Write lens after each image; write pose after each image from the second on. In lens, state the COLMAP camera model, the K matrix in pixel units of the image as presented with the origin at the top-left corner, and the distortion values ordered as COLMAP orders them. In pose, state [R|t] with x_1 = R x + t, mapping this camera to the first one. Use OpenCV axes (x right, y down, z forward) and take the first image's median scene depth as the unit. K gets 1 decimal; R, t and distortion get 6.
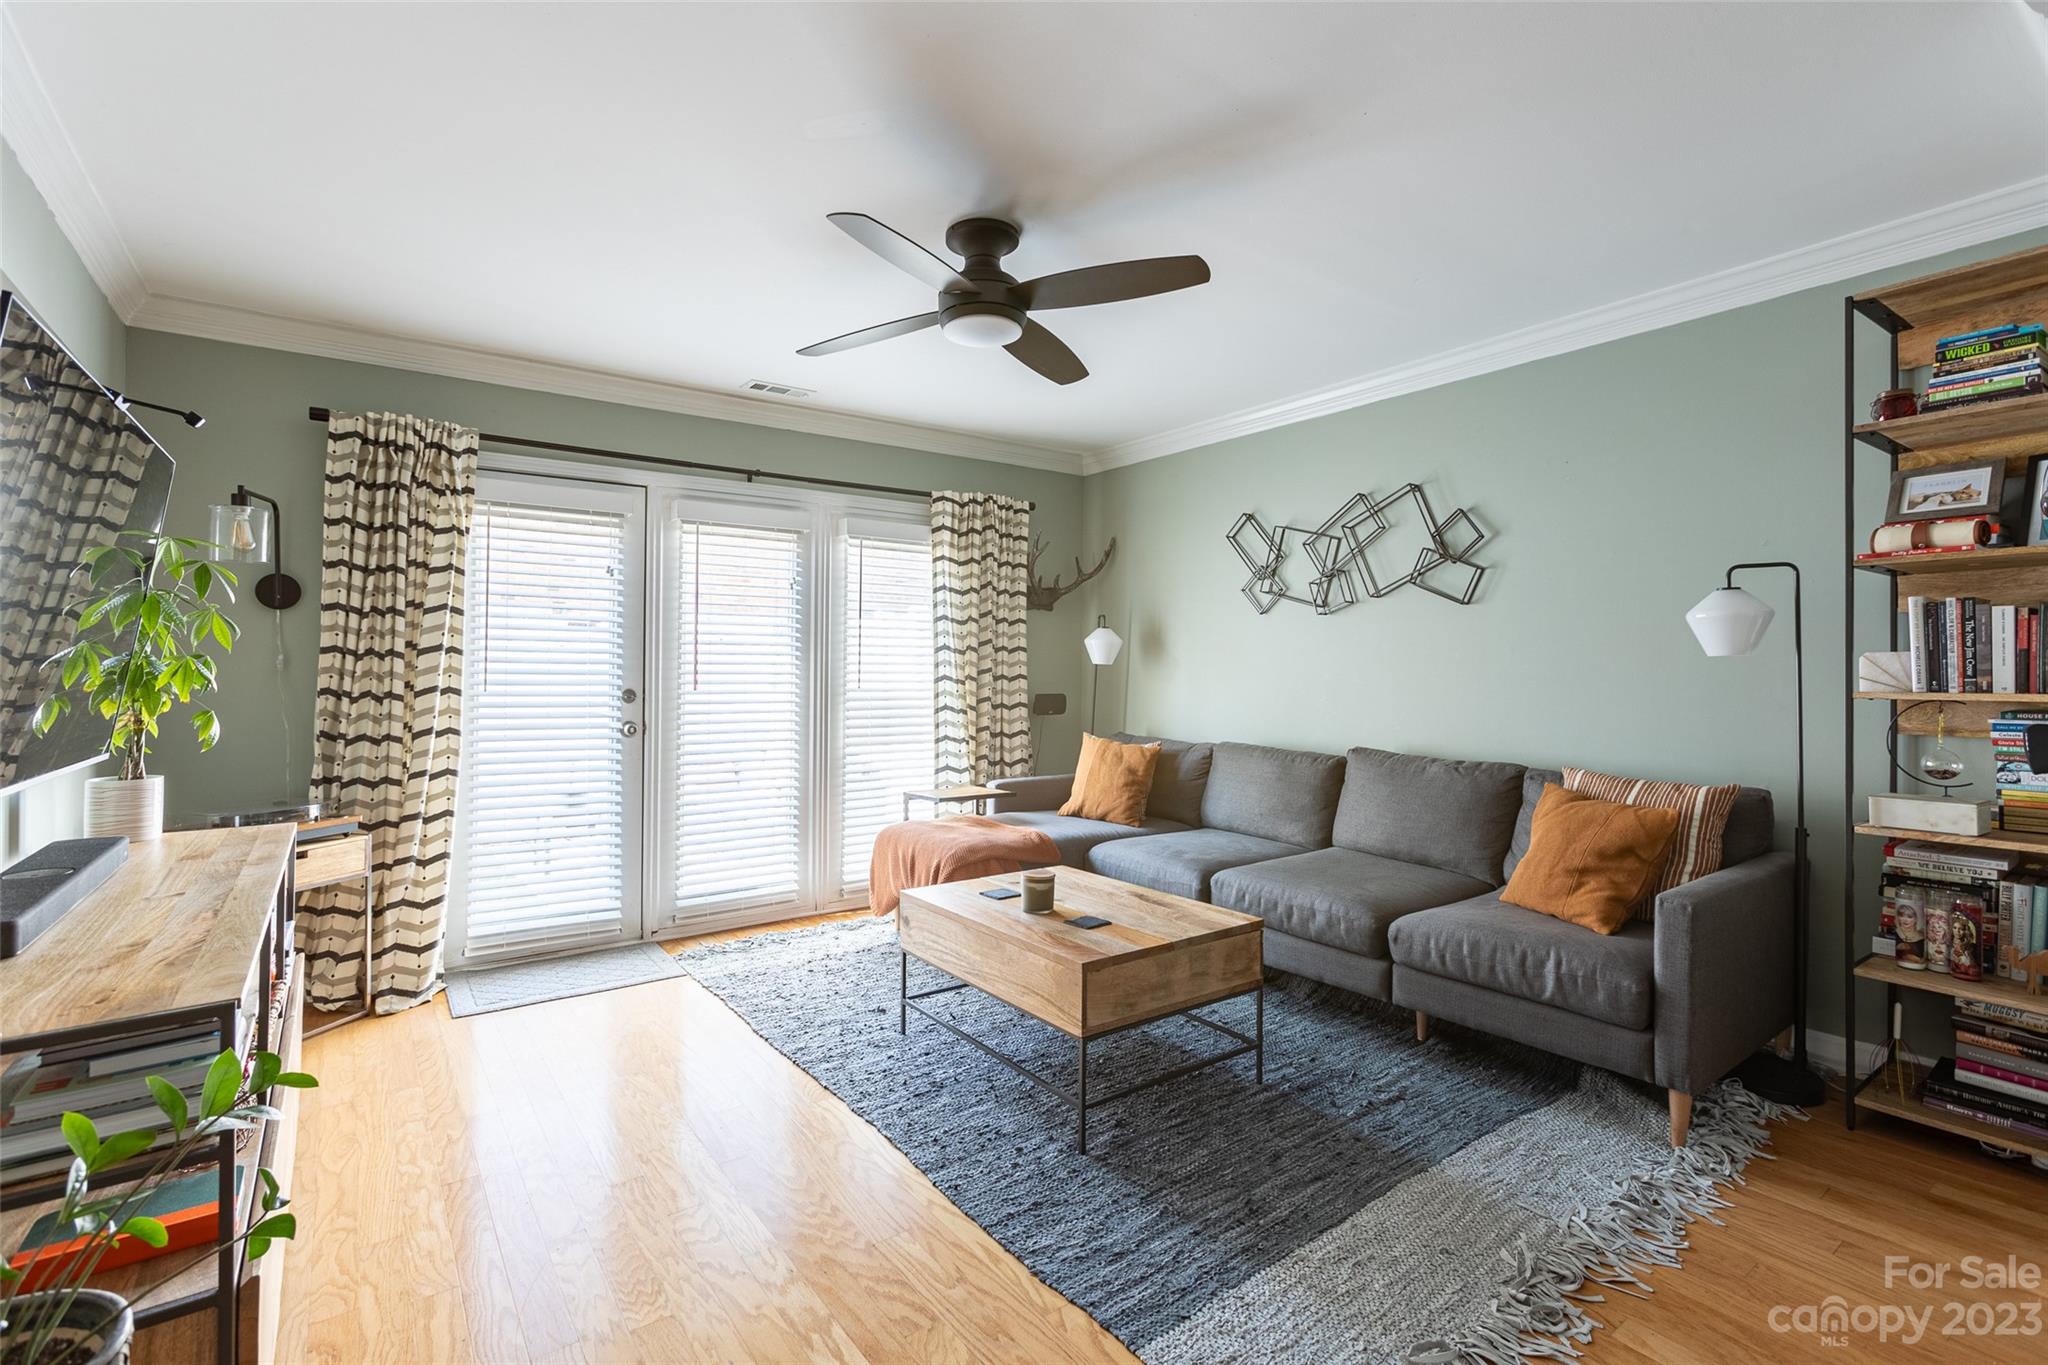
lens RADIAL K [[932.2, 0, 1020.1], [0, 932.2, 657.6], [0, 0, 1]] dist [-0.030674, 0.030763]
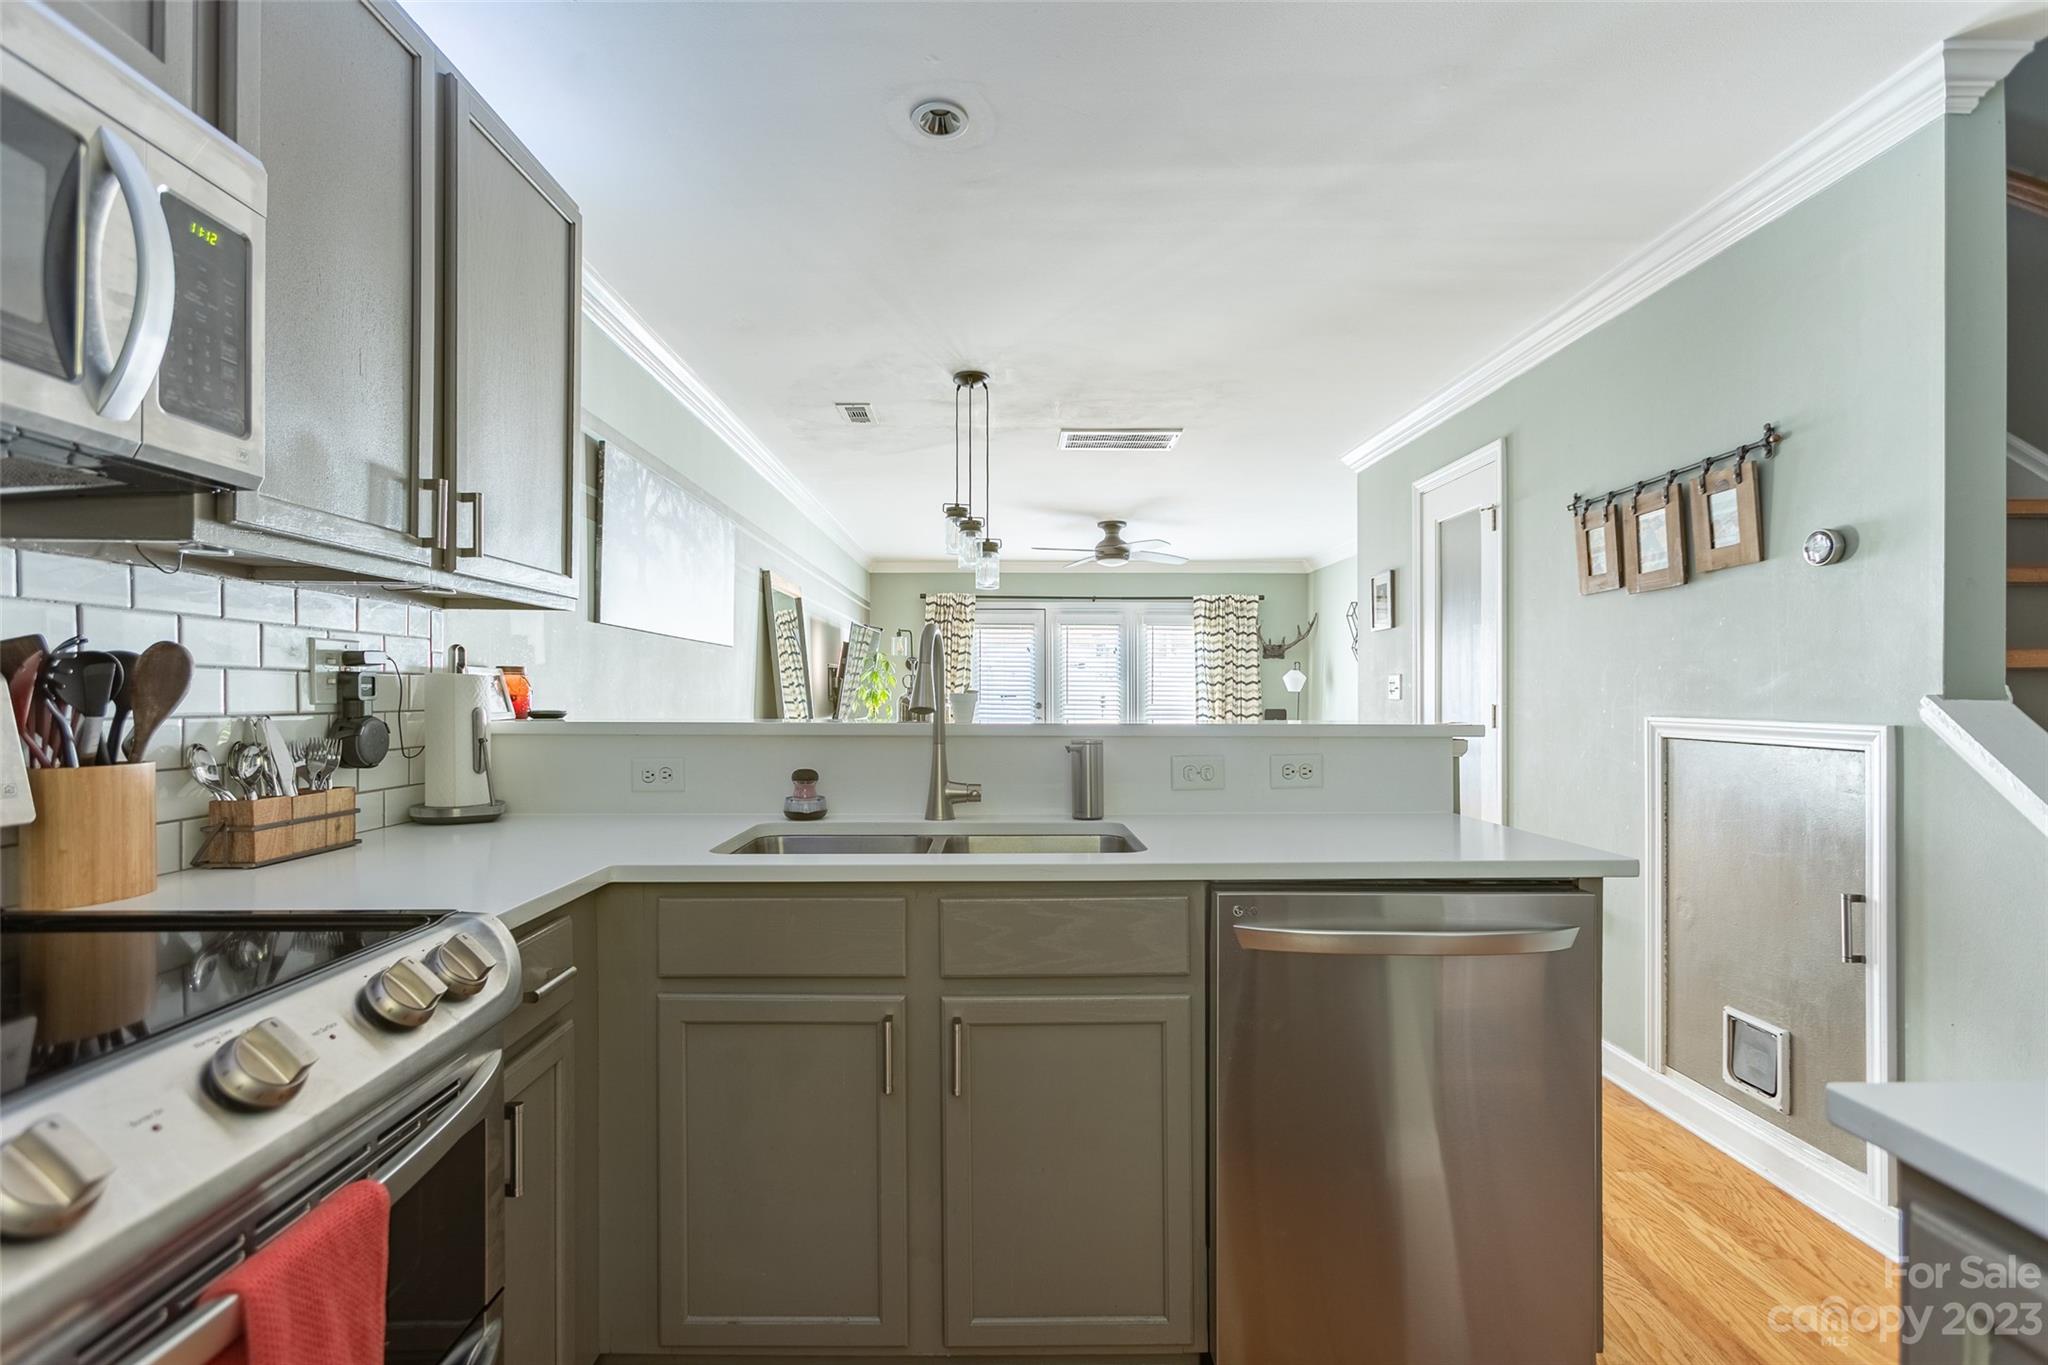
lens RADIAL K [[955.9, 0, 1004.3], [0, 955.9, 676.9], [0, 0, 1]] dist [-0.003561, 0.000878]
pose [[0.809267, -0.008603, -0.587377, 0.748925], [0.005419, 0.999960, -0.007180, -0.010276], [0.587415, 0.002627, 0.809281, -0.777272]]
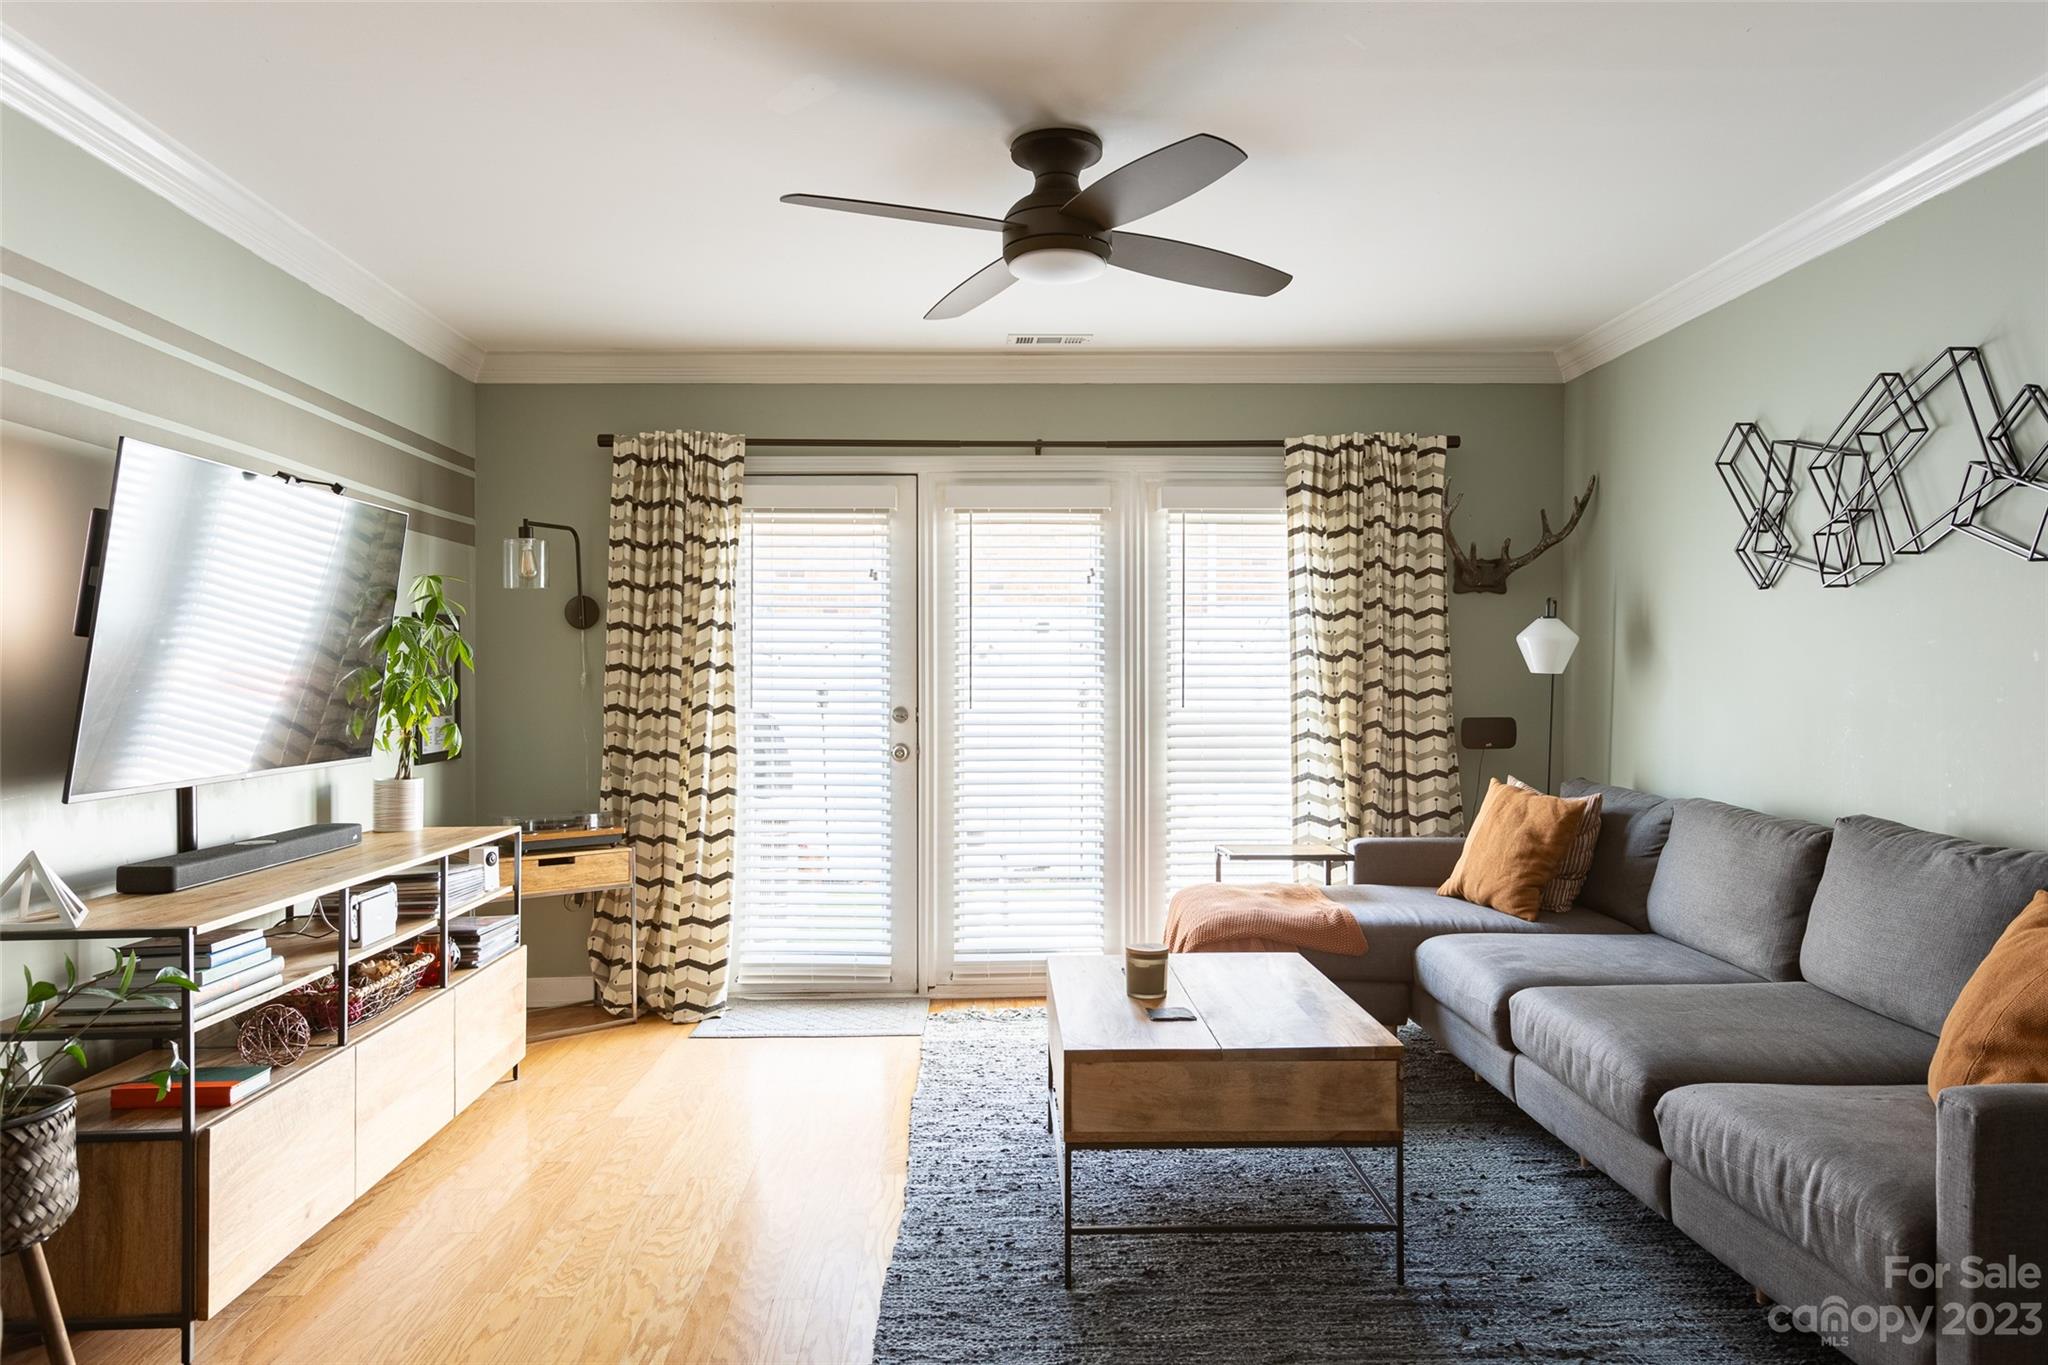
lens RADIAL K [[1342.1, 0, 1015.8], [0, 1342.1, 678.0], [0, 0, 1]] dist [0.011055, 0.004316]
pose [[0.825505, -0.006163, -0.564362, 0.346619], [0.012918, 0.999885, 0.007976, -0.002192], [0.564248, -0.013874, 0.825489, 0.008580]]
